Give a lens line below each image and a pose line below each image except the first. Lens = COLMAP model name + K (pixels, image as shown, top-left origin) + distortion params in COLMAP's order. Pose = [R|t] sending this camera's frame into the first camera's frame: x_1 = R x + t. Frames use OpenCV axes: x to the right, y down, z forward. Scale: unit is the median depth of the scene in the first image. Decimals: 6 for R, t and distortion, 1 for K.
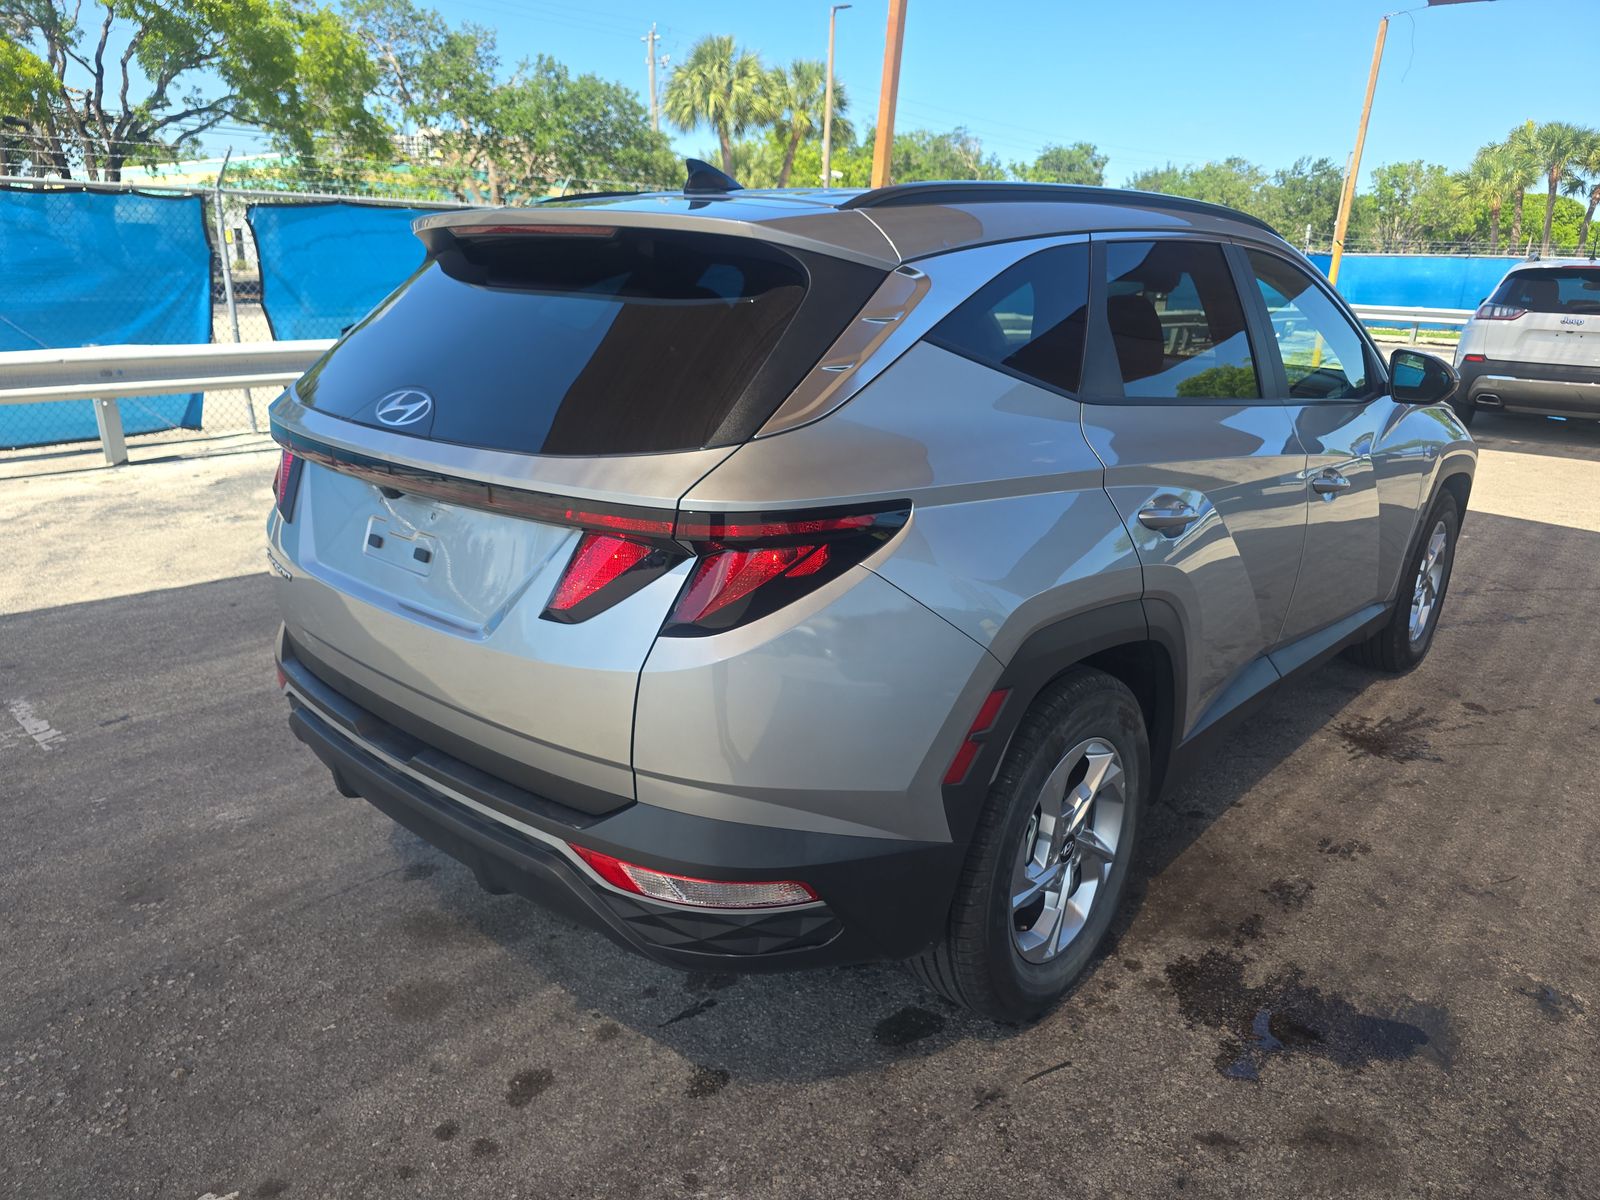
lens RADIAL K [[1081.4, 0, 792.8], [0, 1081.4, 600.7], [0, 0, 1]] dist [0.036268, -0.033059]
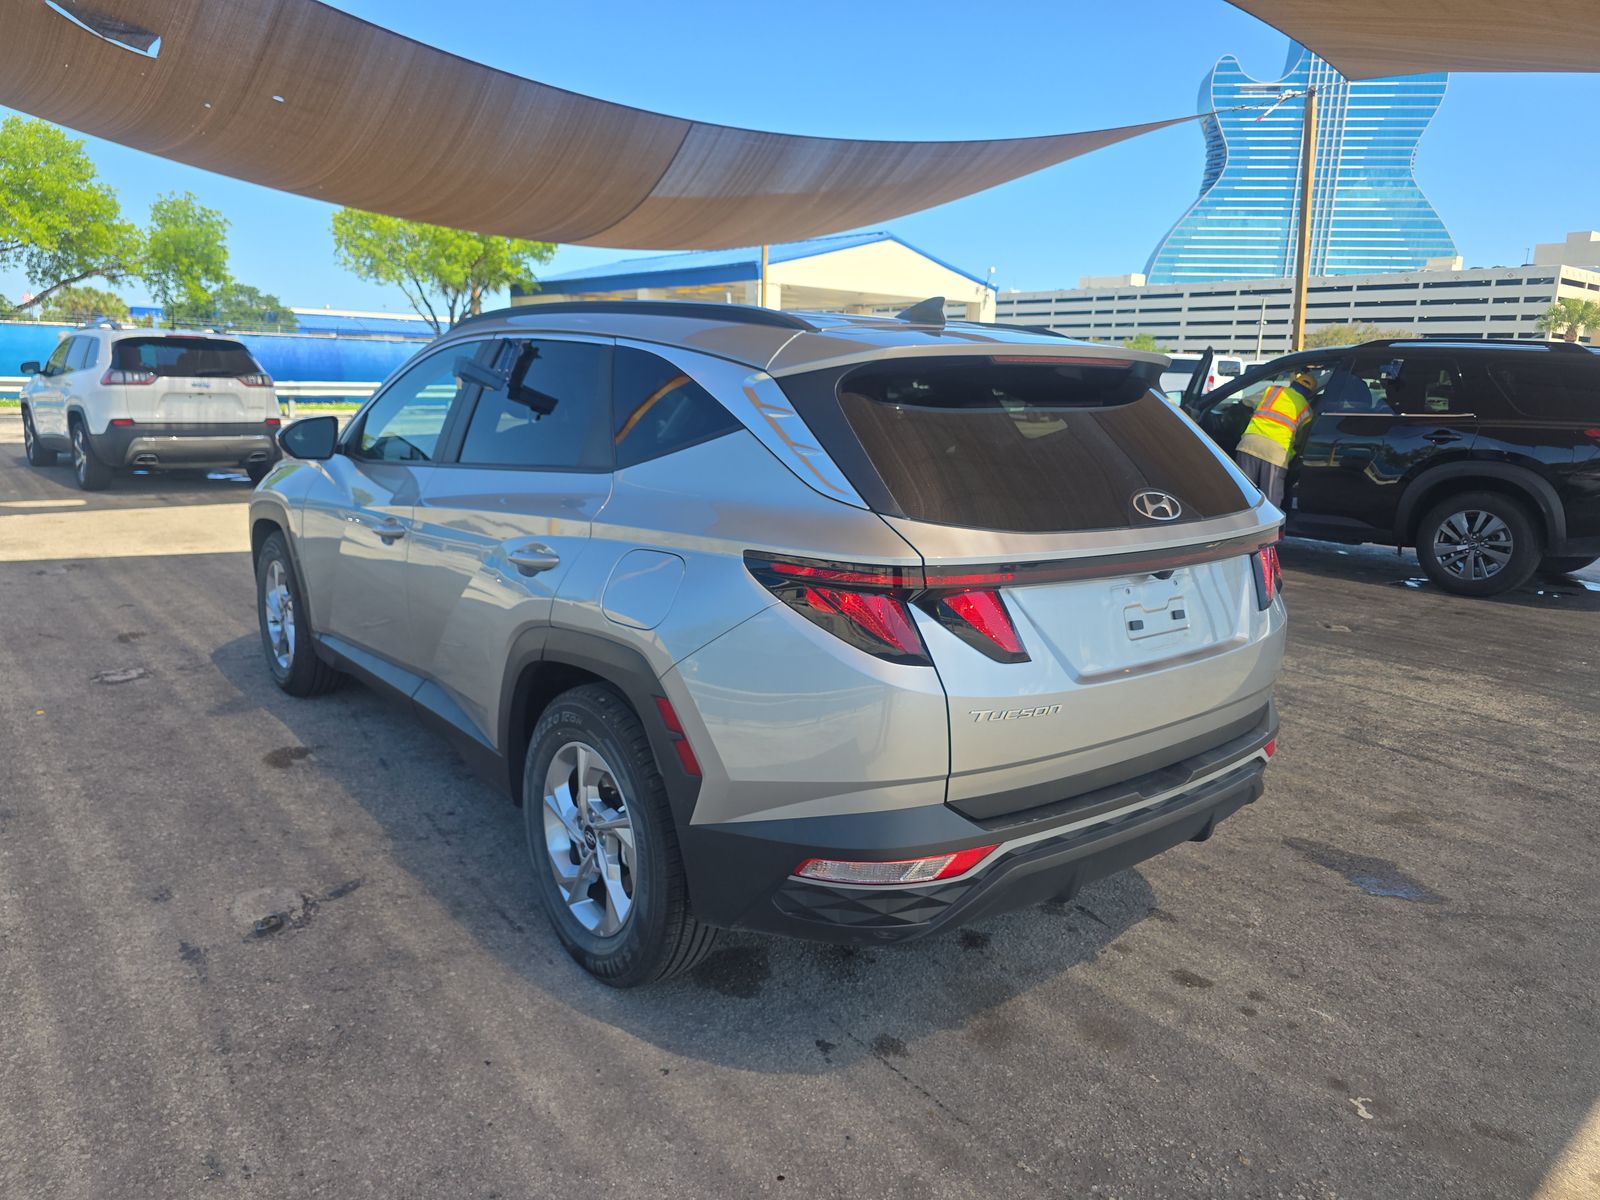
lens RADIAL K [[1081.4, 0, 798.2], [0, 1081.4, 601.5], [0, 0, 1]] dist [0.036268, -0.033059]
pose [[0.161203, -0.224895, 0.960956, -0.307857], [0.265695, 0.947631, 0.177205, -0.075537], [-0.950484, 0.226755, 0.212515, 0.215954]]
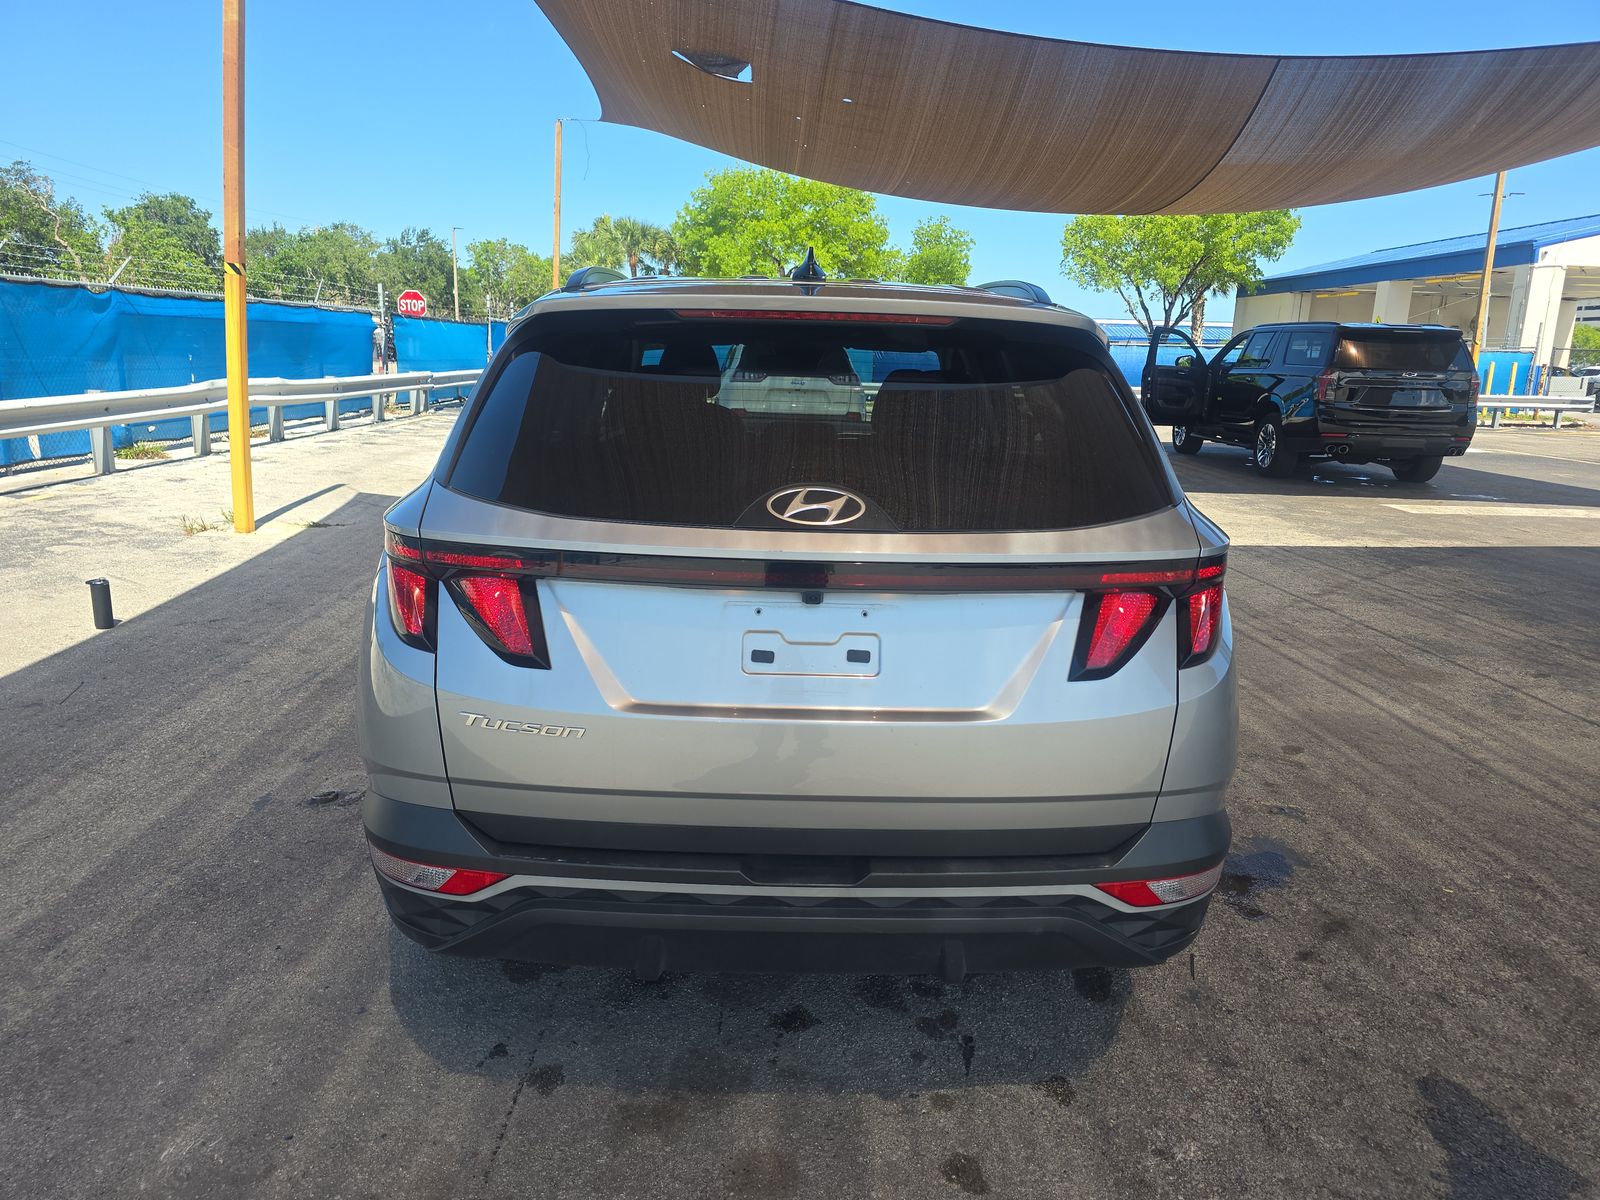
lens RADIAL K [[1081.4, 0, 796.6], [0, 1081.4, 594.3], [0, 0, 1]] dist [0.036268, -0.033059]
pose [[0.729820, -0.150974, 0.666760, -0.188224], [0.189485, 0.981771, 0.014895, -0.022608], [-0.656854, 0.115471, 0.745124, 0.061585]]
